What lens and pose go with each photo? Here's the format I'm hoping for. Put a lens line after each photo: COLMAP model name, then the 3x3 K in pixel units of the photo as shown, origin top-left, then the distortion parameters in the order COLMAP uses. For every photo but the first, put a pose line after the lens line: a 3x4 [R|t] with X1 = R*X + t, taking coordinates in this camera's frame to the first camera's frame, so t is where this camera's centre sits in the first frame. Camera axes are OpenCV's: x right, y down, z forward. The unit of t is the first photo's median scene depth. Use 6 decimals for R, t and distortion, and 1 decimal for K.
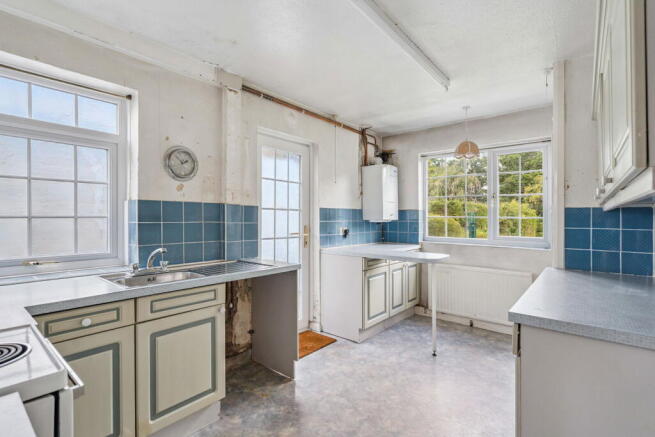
lens RADIAL K [[299.2, 0, 325.2], [0, 299.2, 213.6], [0, 0, 1]] dist [0.002726, 0.000041]
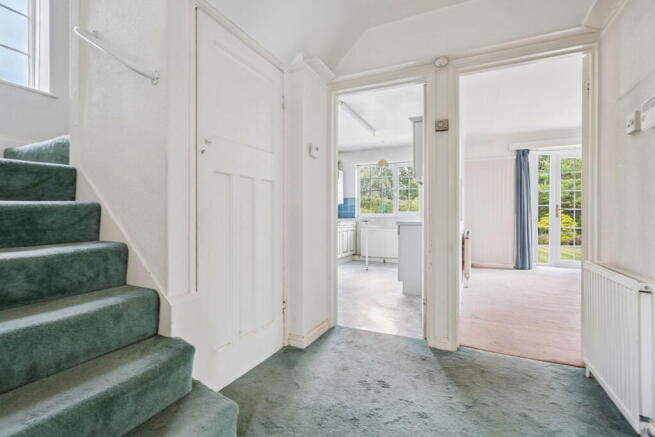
lens RADIAL K [[299.2, 0, 328.6], [0, 299.2, 218.5], [0, 0, 1]] dist [0.002726, 0.000041]
pose [[0.962303, -0.001951, 0.271973, -0.302239], [-0.004225, 0.999746, 0.022119, 0.070486], [-0.271947, -0.022434, 0.962051, -0.601135]]
